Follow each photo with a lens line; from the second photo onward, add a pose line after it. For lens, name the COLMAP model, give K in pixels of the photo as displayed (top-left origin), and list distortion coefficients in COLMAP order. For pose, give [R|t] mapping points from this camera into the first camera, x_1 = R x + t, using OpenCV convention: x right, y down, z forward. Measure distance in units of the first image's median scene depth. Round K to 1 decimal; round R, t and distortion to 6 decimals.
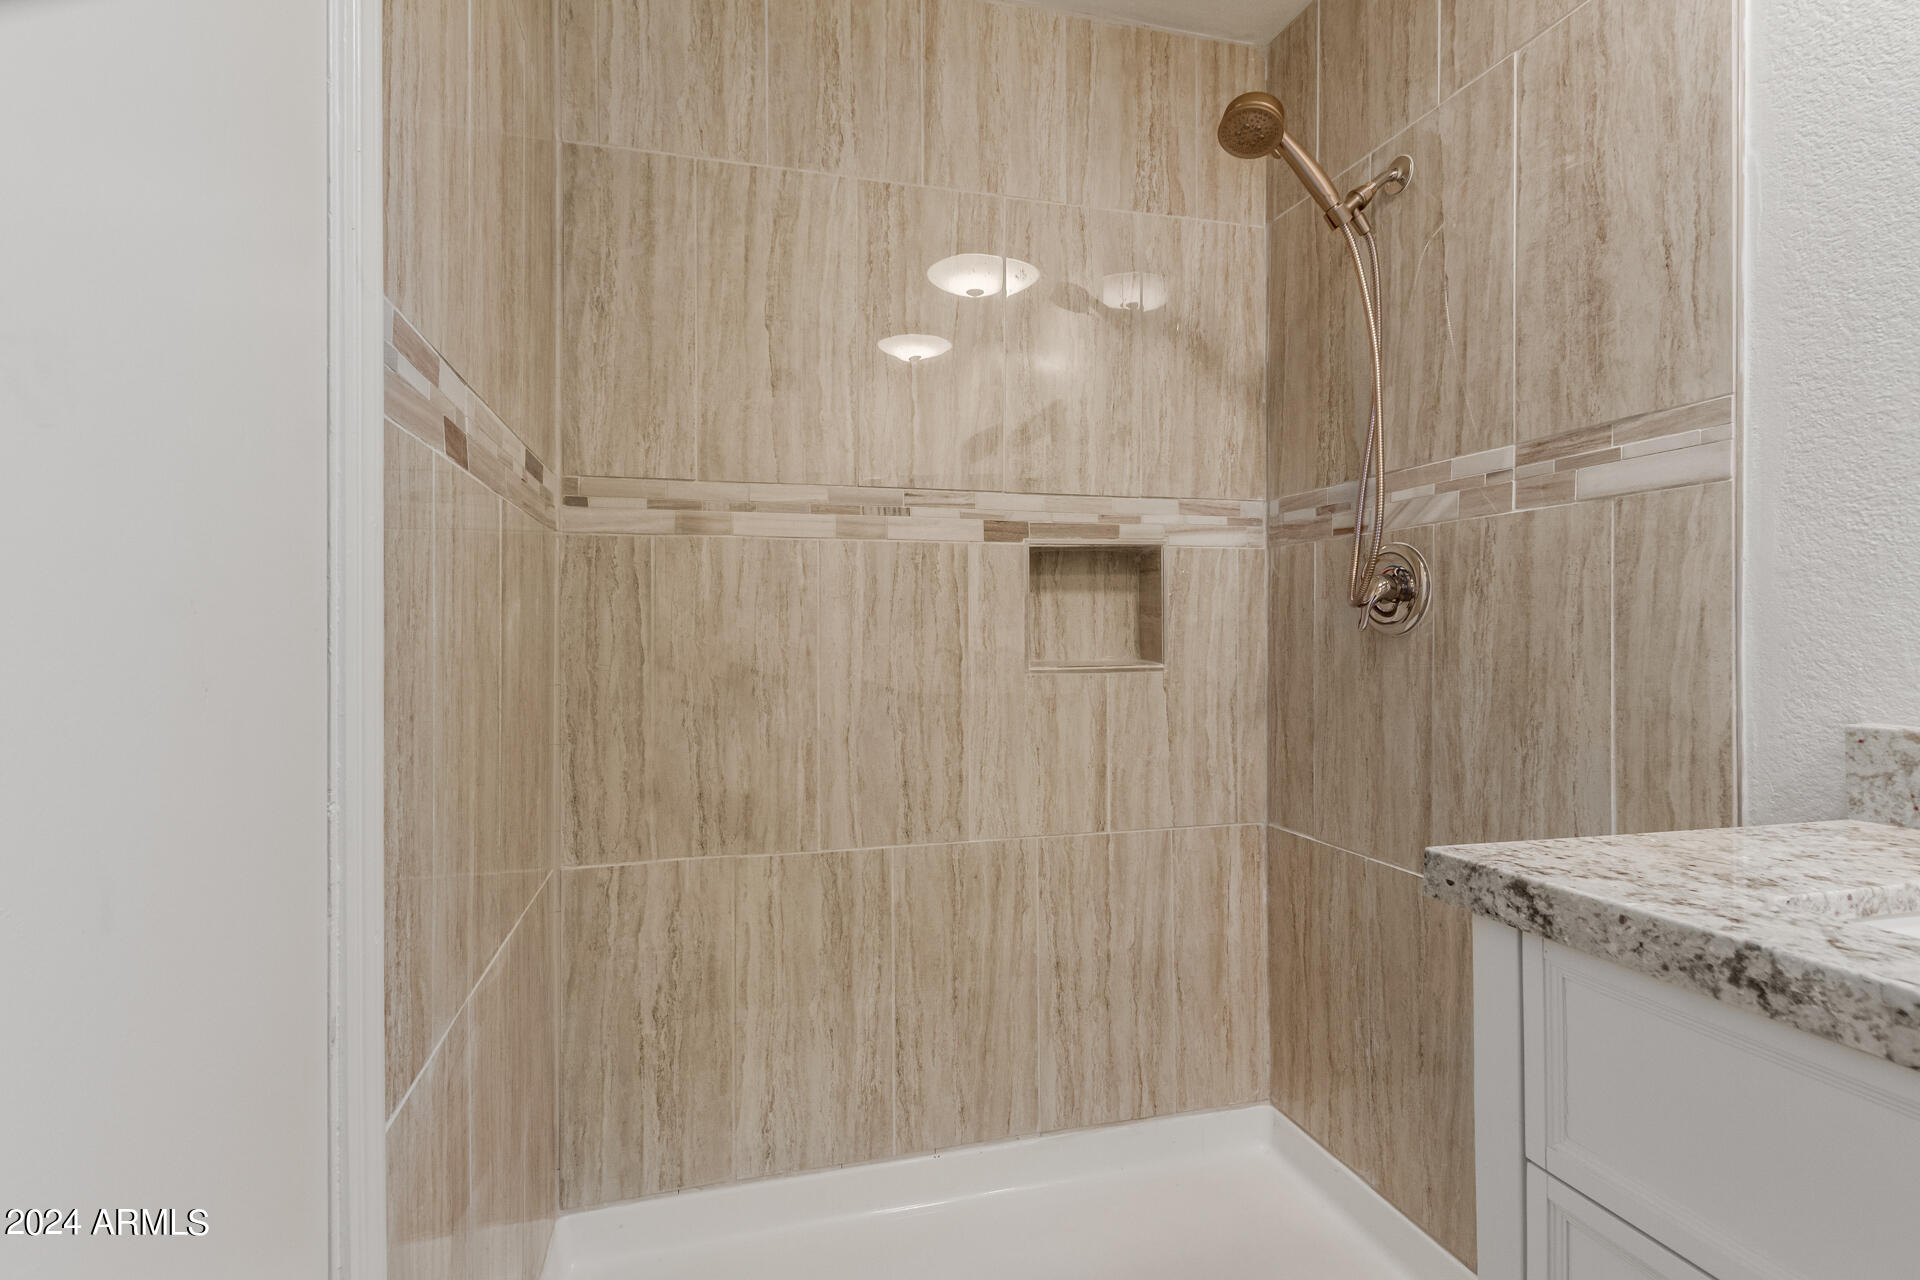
lens RADIAL K [[894.8, 0, 955.4], [0, 894.8, 637.1], [0, 0, 1]] dist [0.013210, -0.003775]
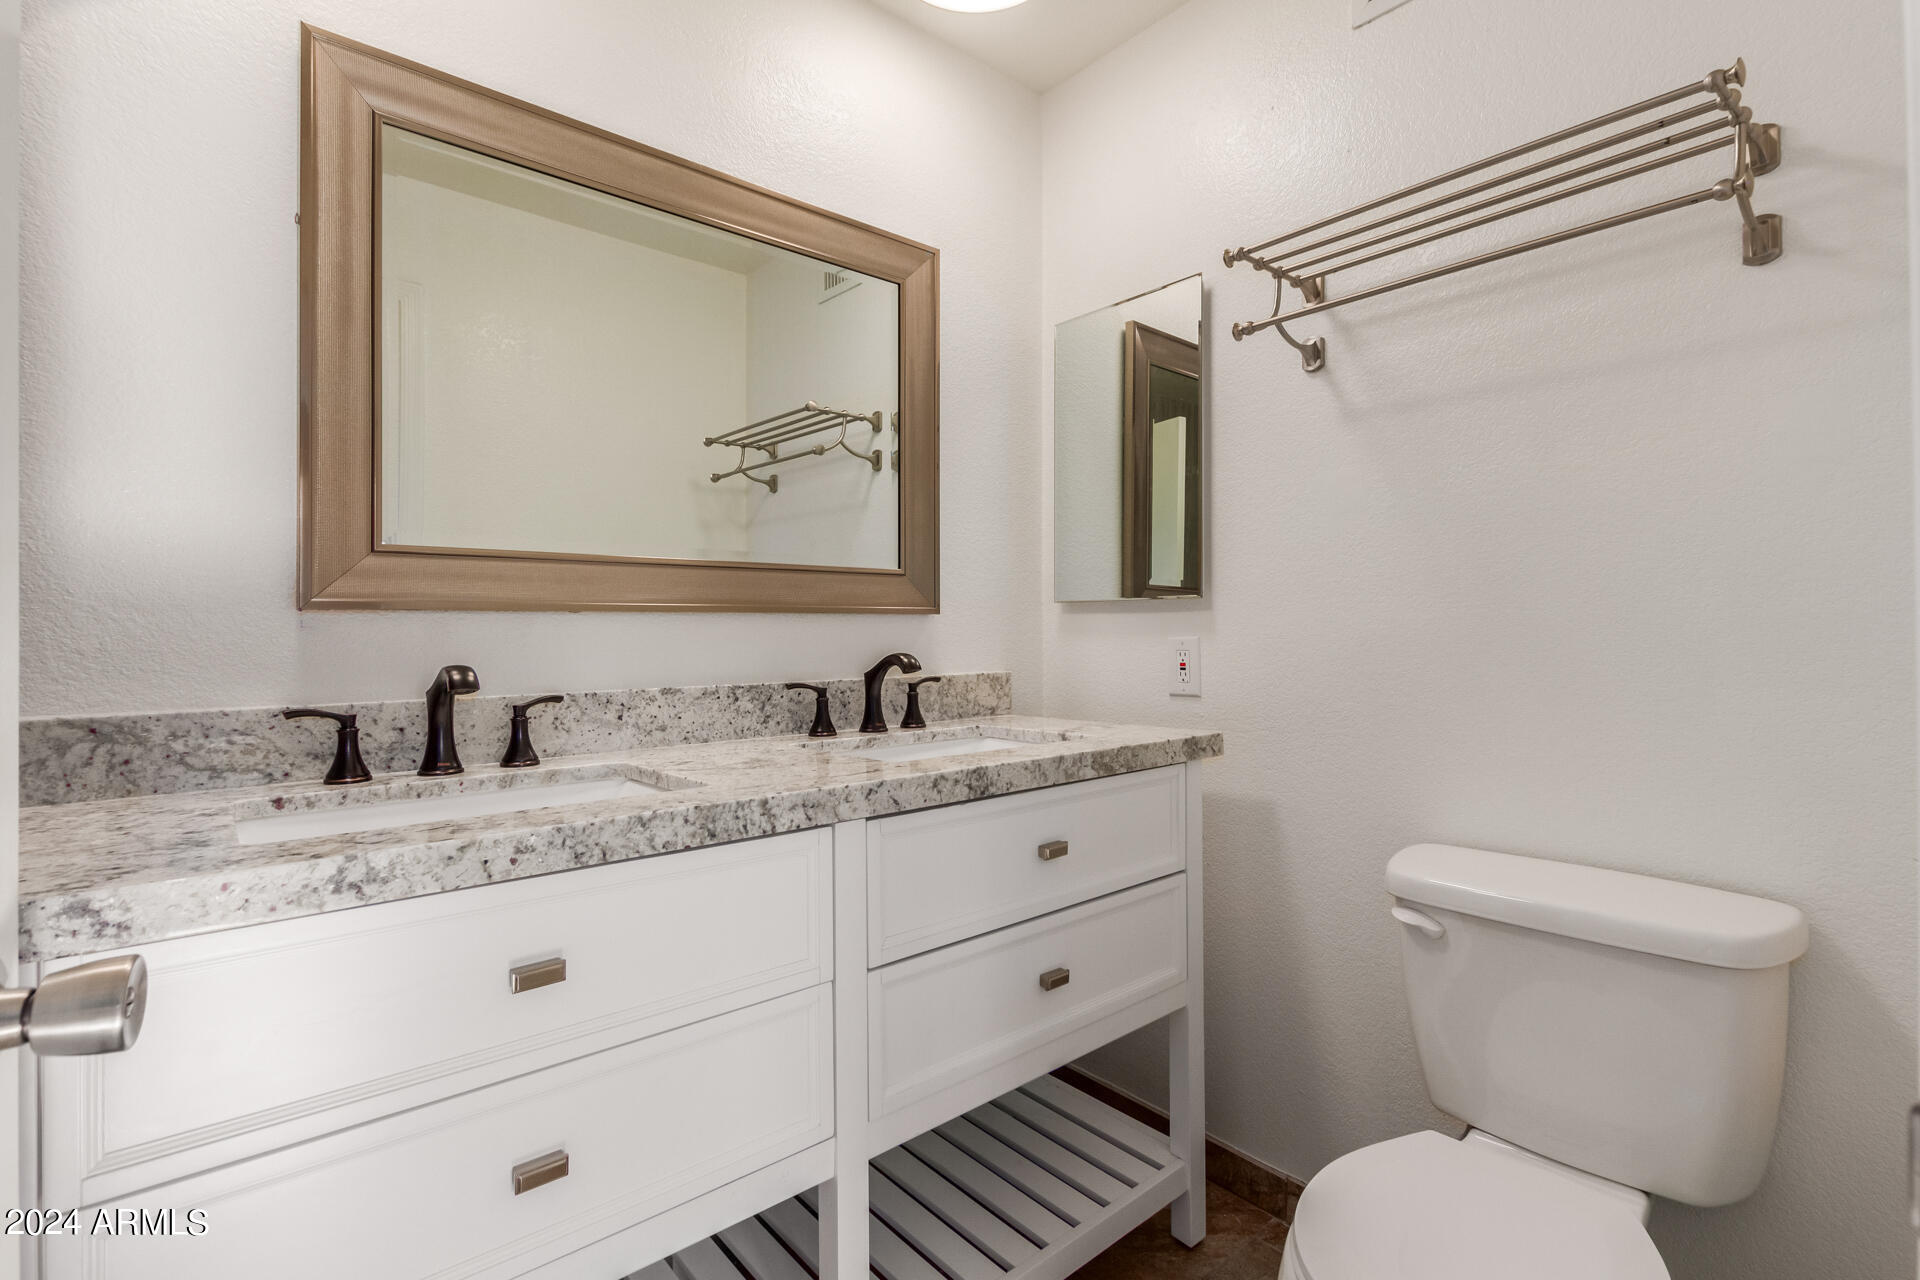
lens RADIAL K [[894.8, 0, 960.4], [0, 894.8, 638.6], [0, 0, 1]] dist [0.013210, -0.003775]
pose [[-0.428913, 0.000873, 0.903345, -0.708946], [0.004967, 0.999987, 0.001392, 0.009480], [-0.903332, 0.005084, -0.428911, 0.705843]]
